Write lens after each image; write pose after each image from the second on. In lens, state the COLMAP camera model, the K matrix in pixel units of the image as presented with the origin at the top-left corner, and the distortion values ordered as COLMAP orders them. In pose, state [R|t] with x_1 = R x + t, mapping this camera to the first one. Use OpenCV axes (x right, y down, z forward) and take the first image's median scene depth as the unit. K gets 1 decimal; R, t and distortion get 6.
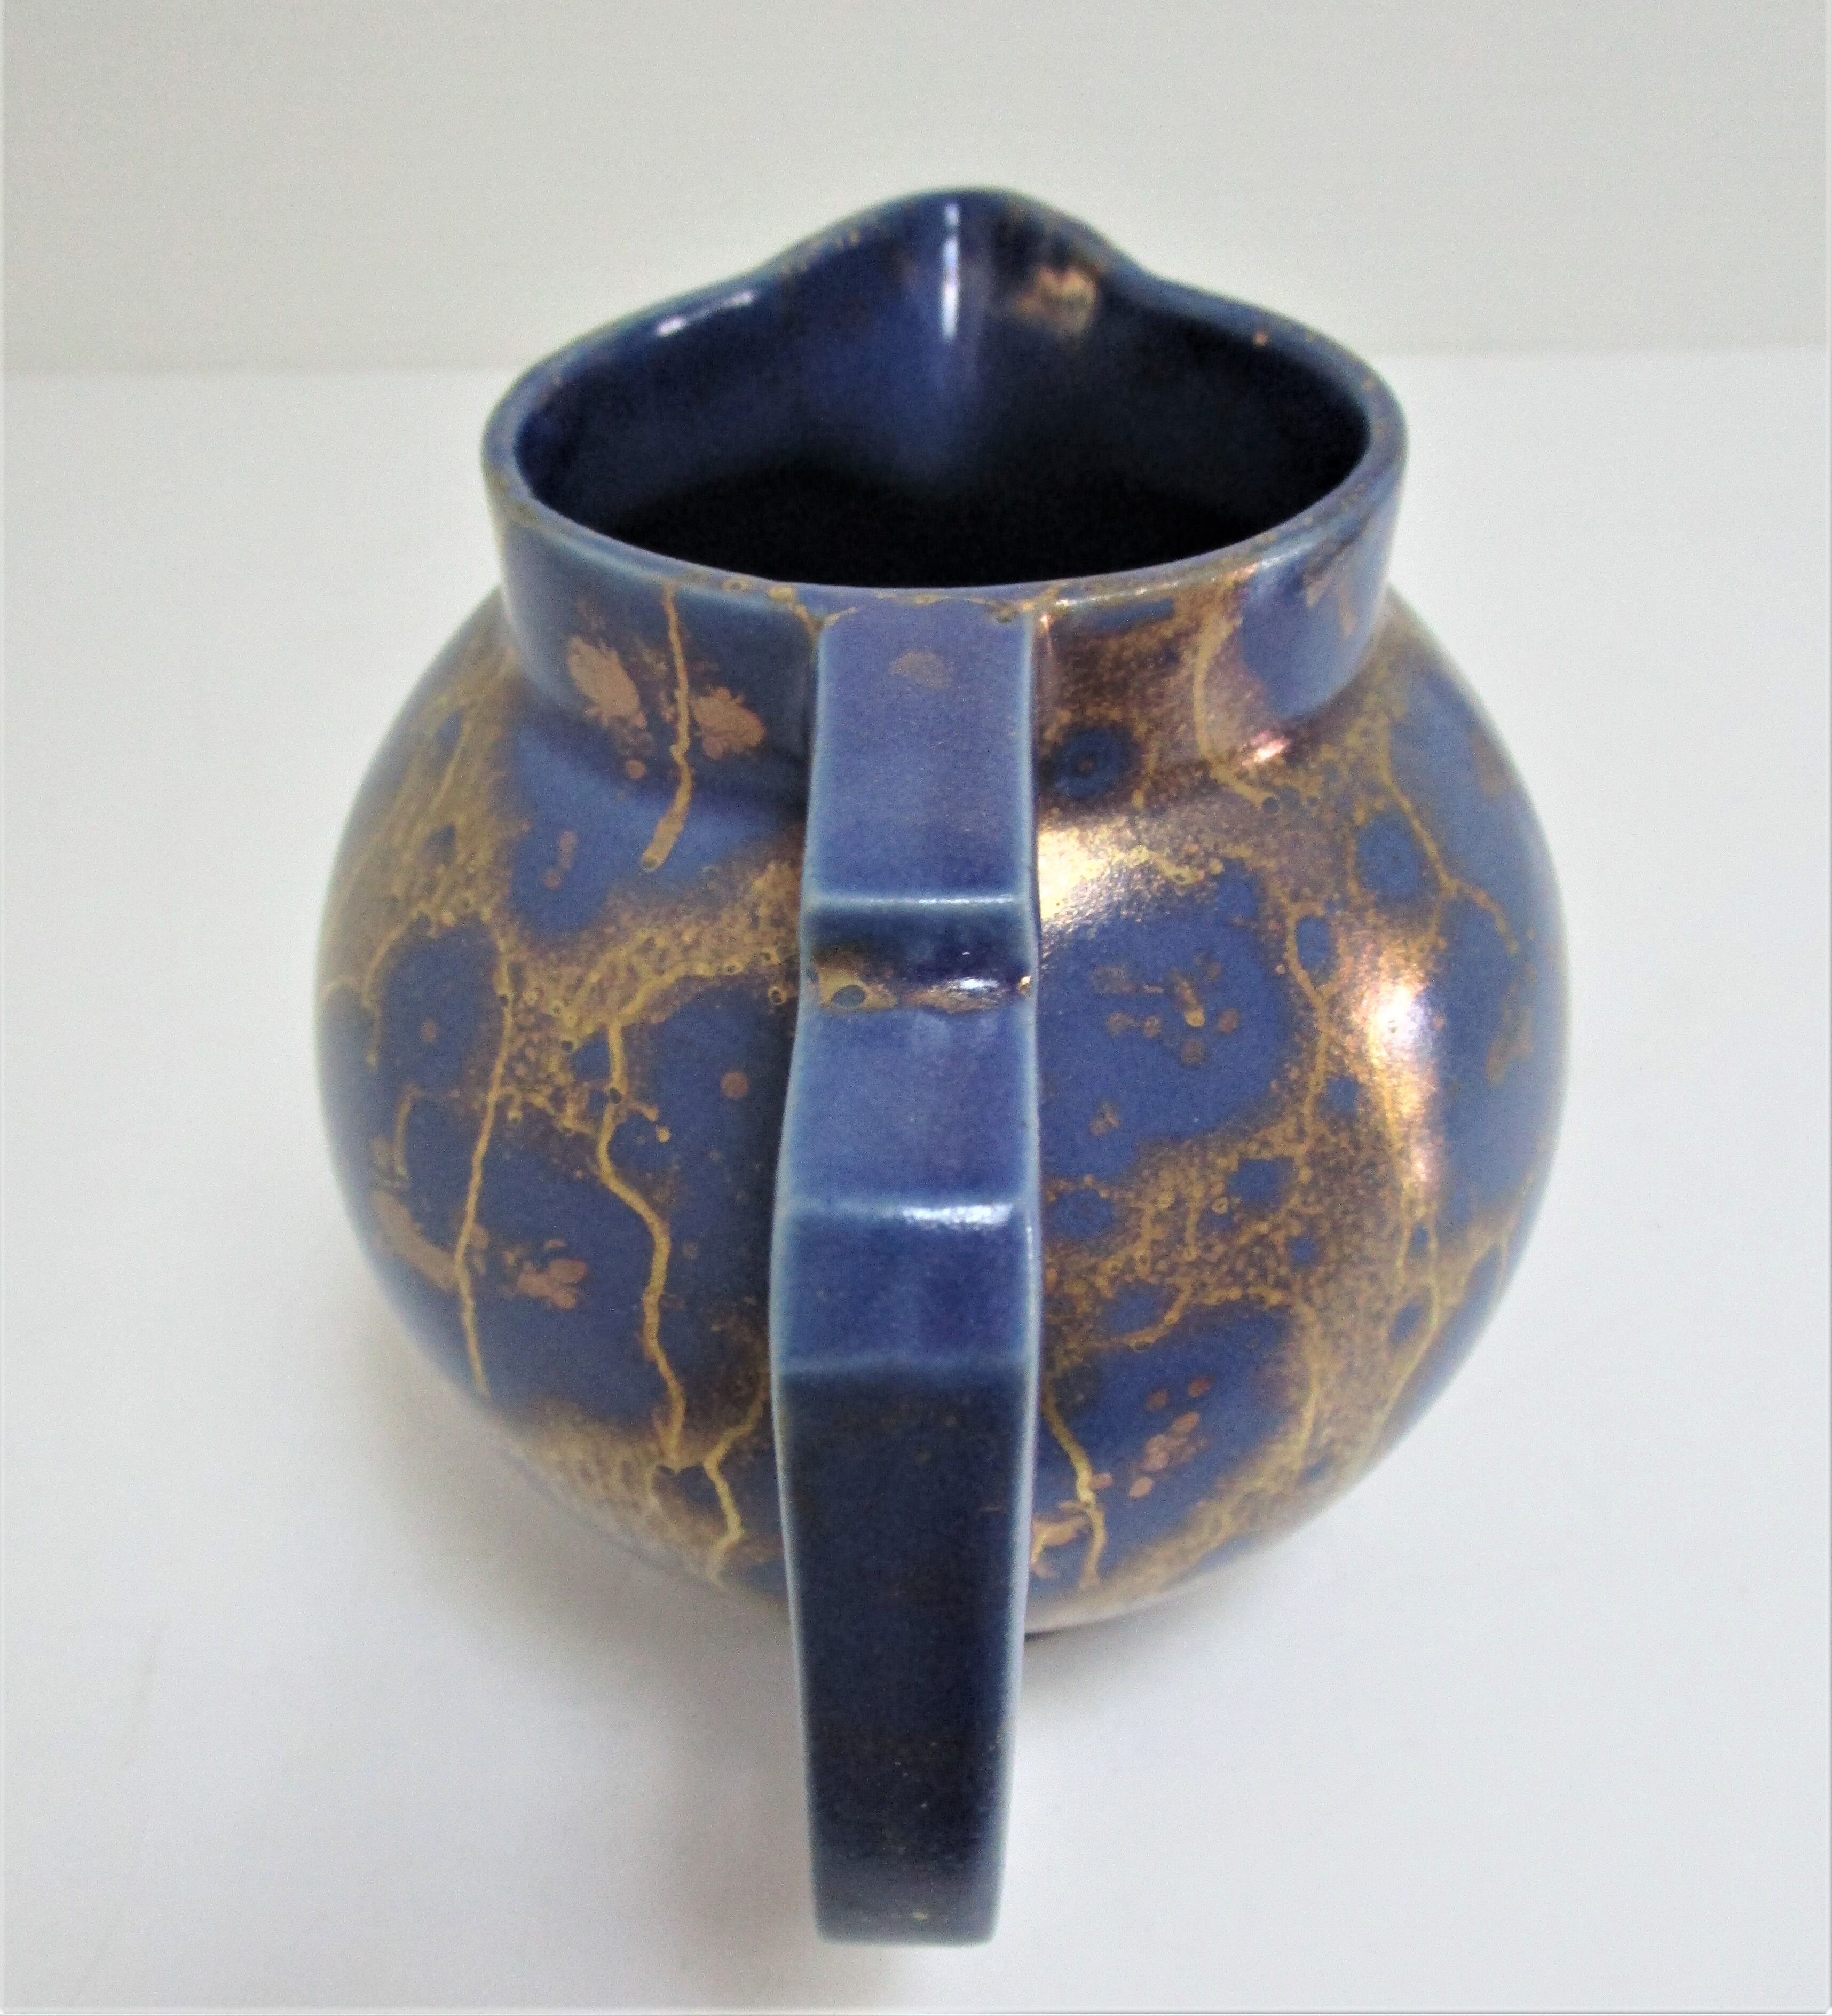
lens RADIAL K [[1995.9, 0, 912.7], [0, 1995.9, 1180.6], [0, 0, 1]] dist [-0.015240, -0.008354]
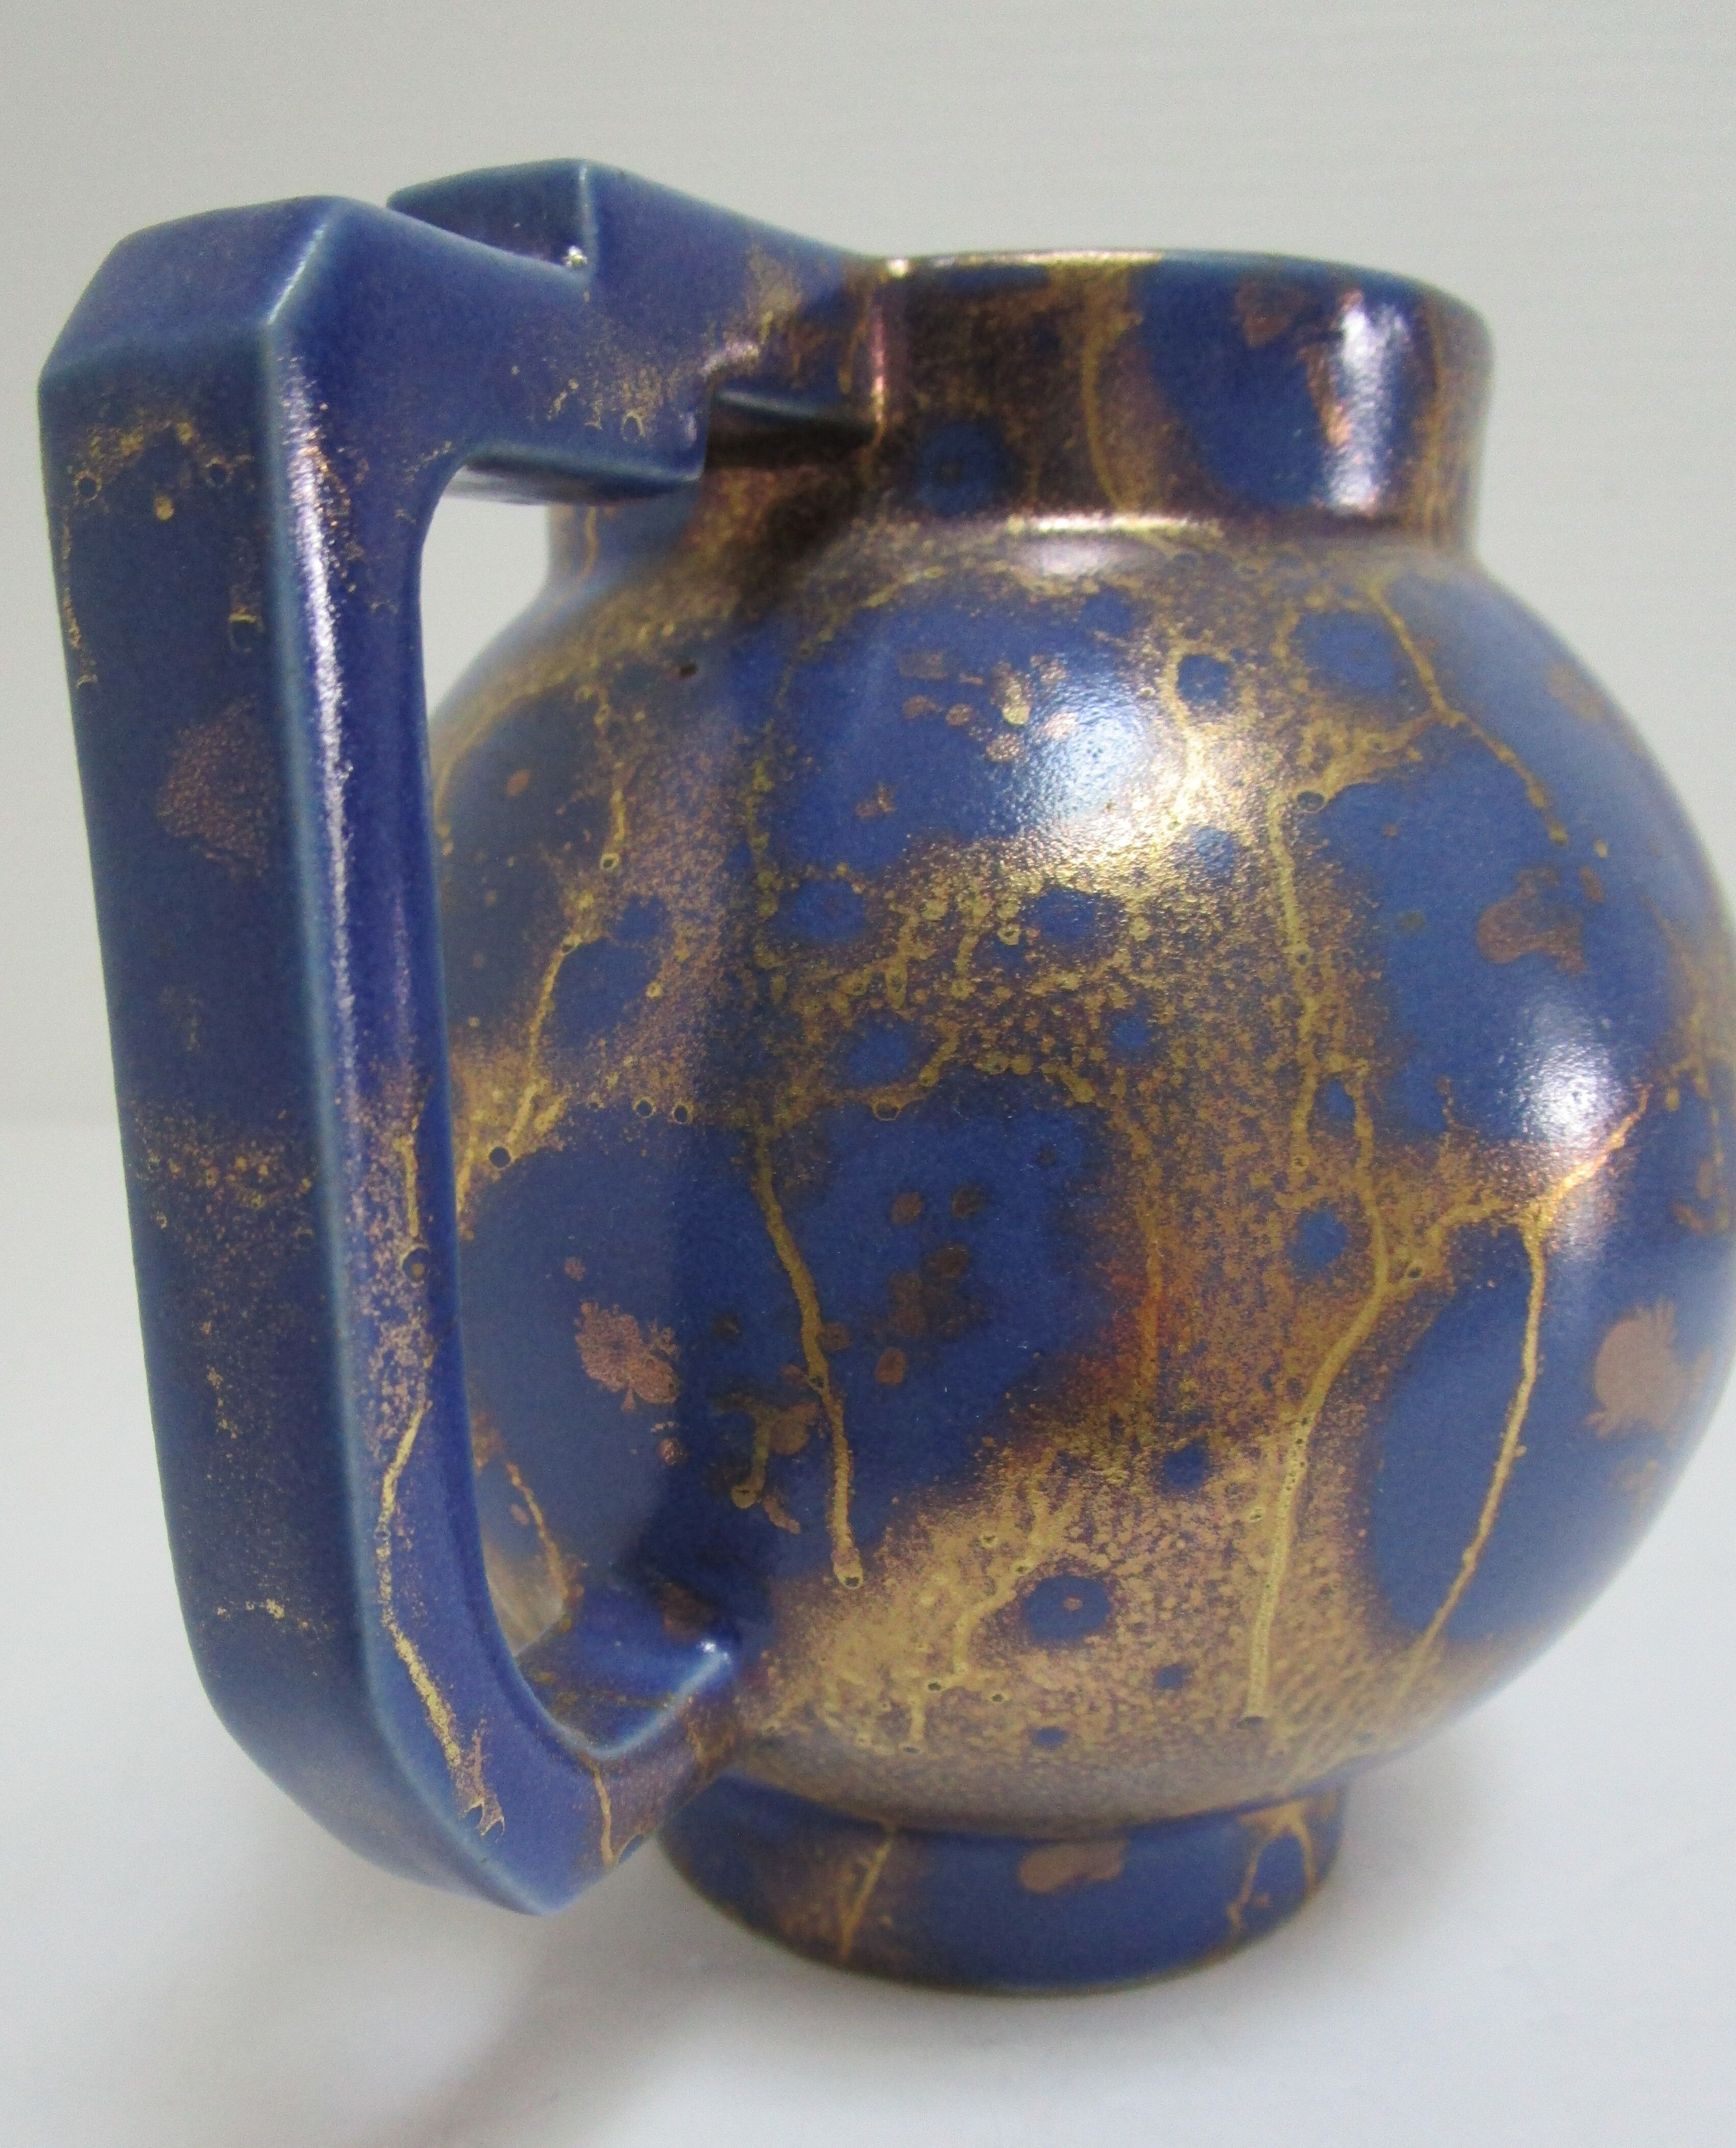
lens RADIAL K [[1952.9, 0, 795.4], [0, 1952.9, 1332.2], [0, 0, 1]] dist [-0.002981, -0.076479]
pose [[0.894447, 0.110124, -0.433402, 0.423236], [-0.290204, 0.880330, -0.375234, 0.454635], [0.340215, 0.461402, 0.819367, 0.421594]]
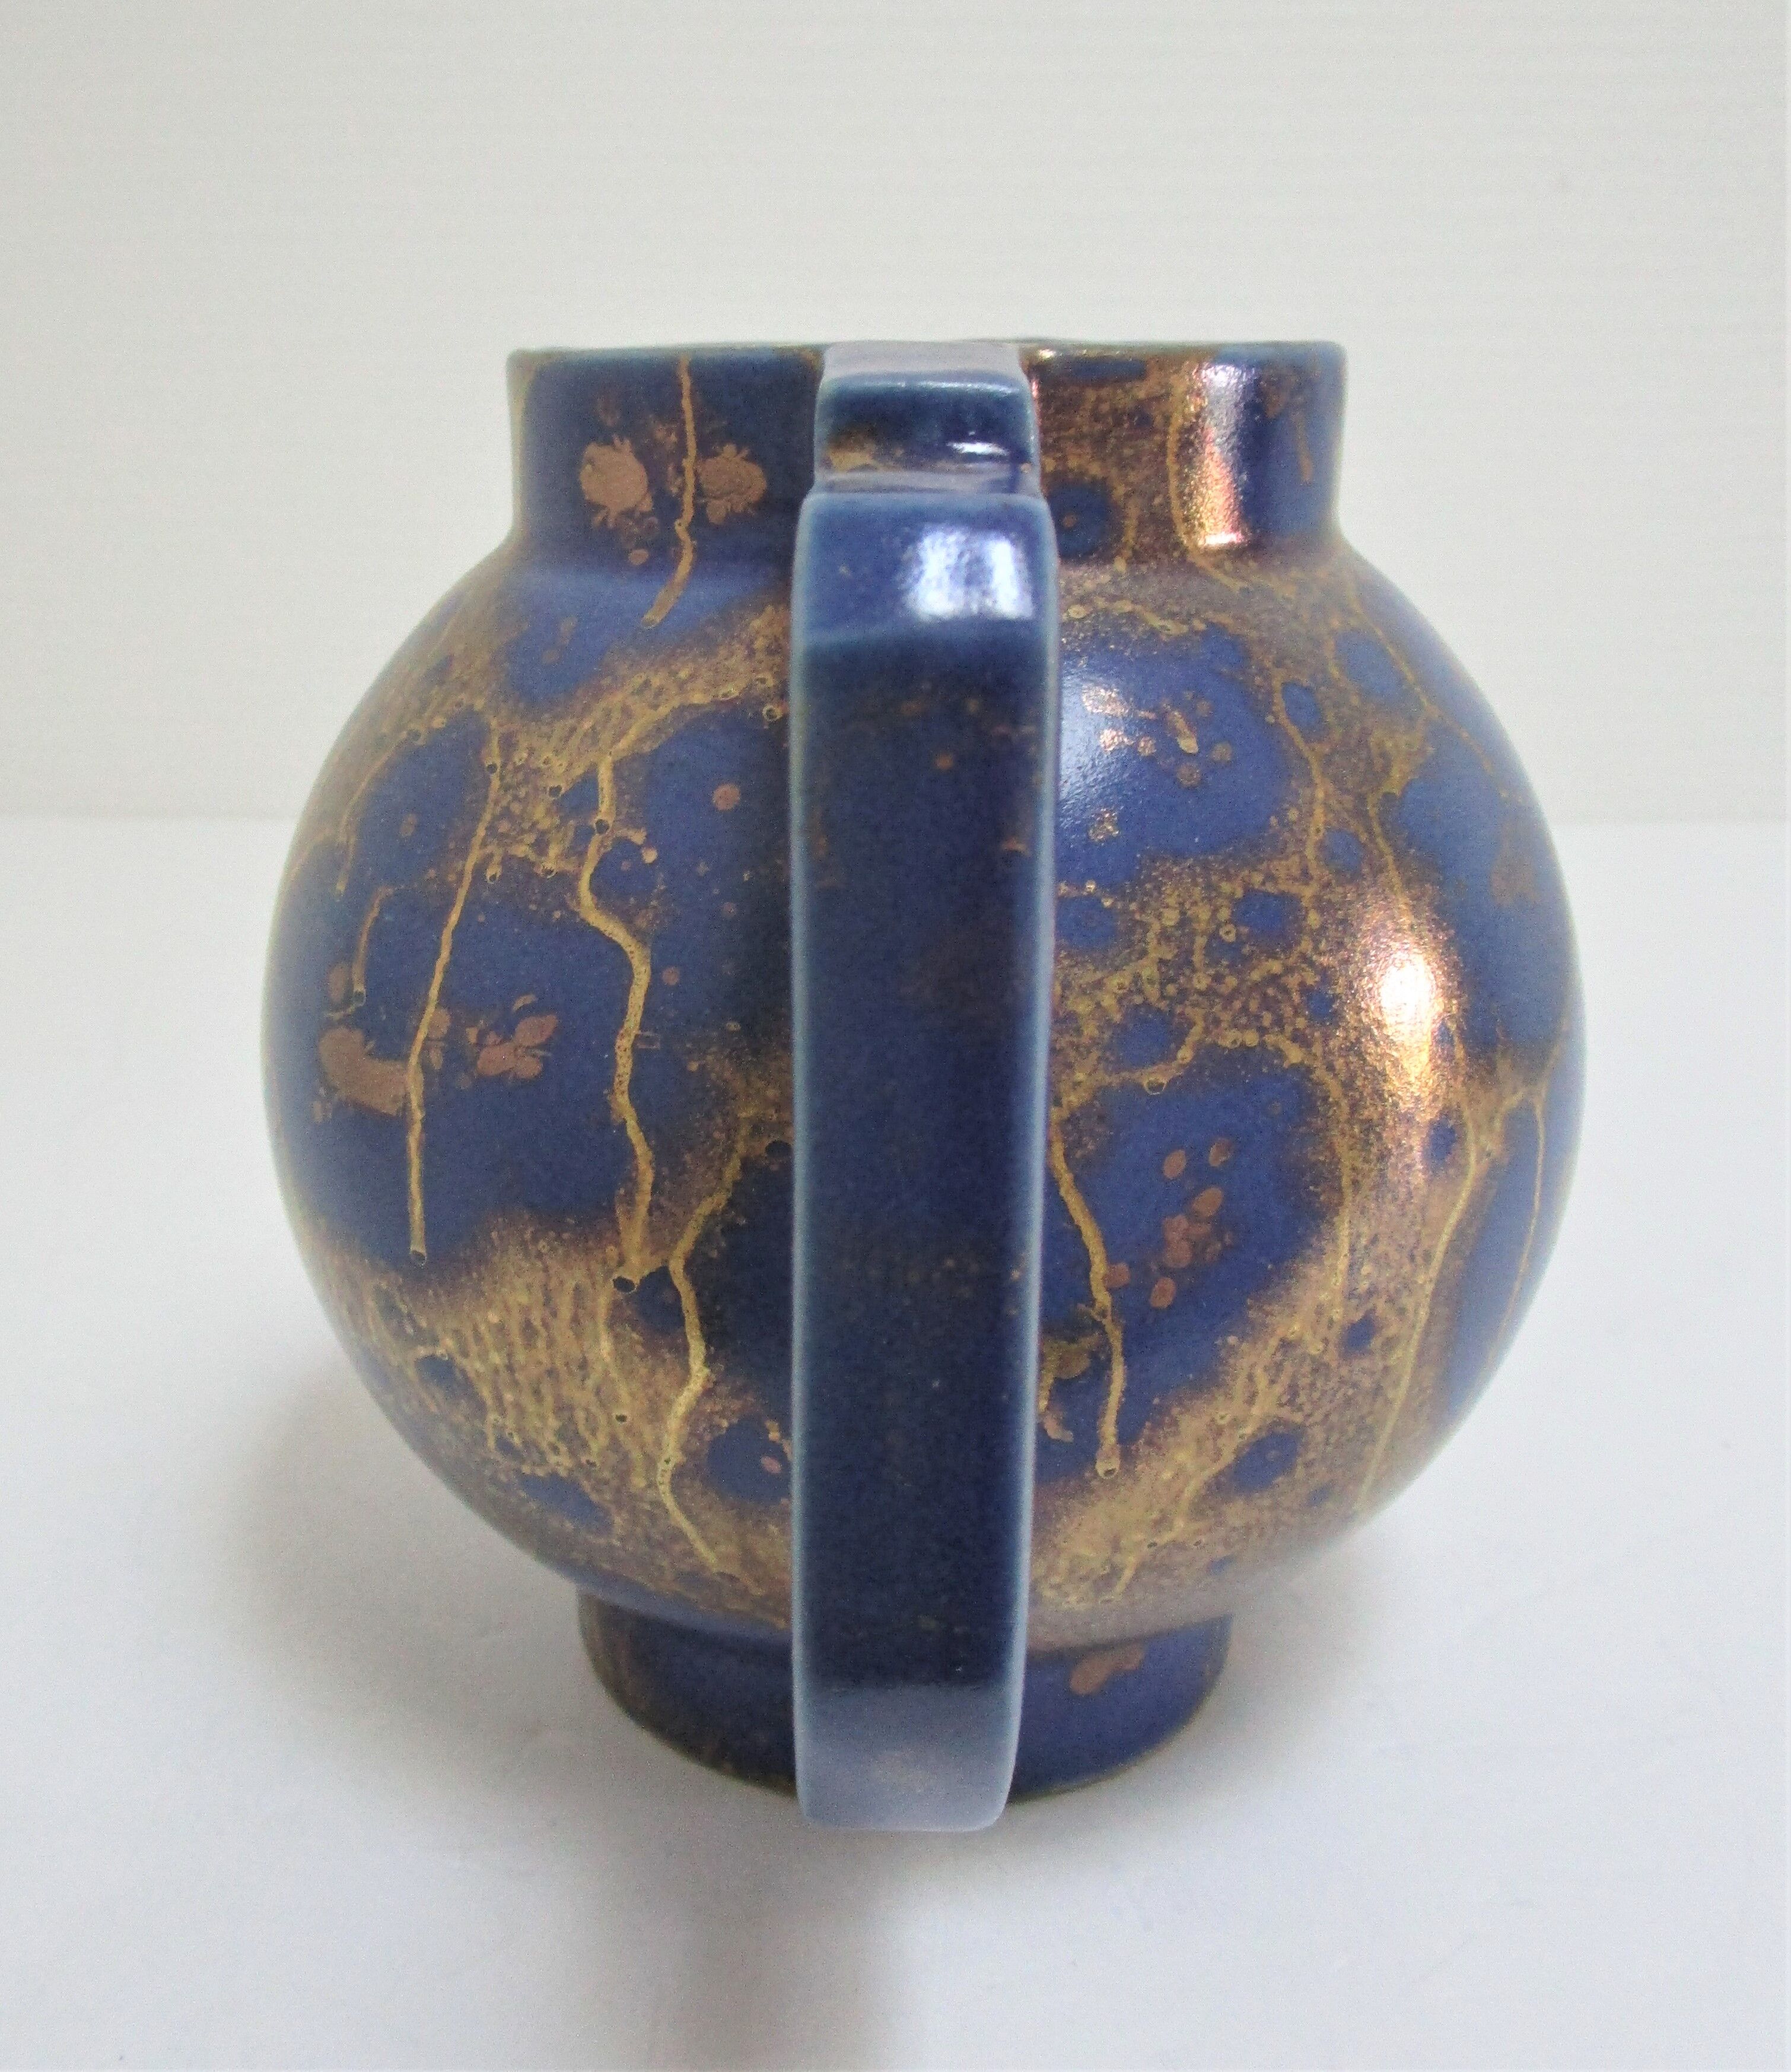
lens RADIAL K [[2264.6, 0, 836.8], [0, 2264.6, 888.5], [0, 0, 1]] dist [-0.018467, 0.004721]
pose [[0.999978, 0.006592, -0.000441, -0.032915], [-0.006014, 0.880681, -0.473672, 0.506892], [-0.002734, 0.473665, 0.880701, 0.035267]]
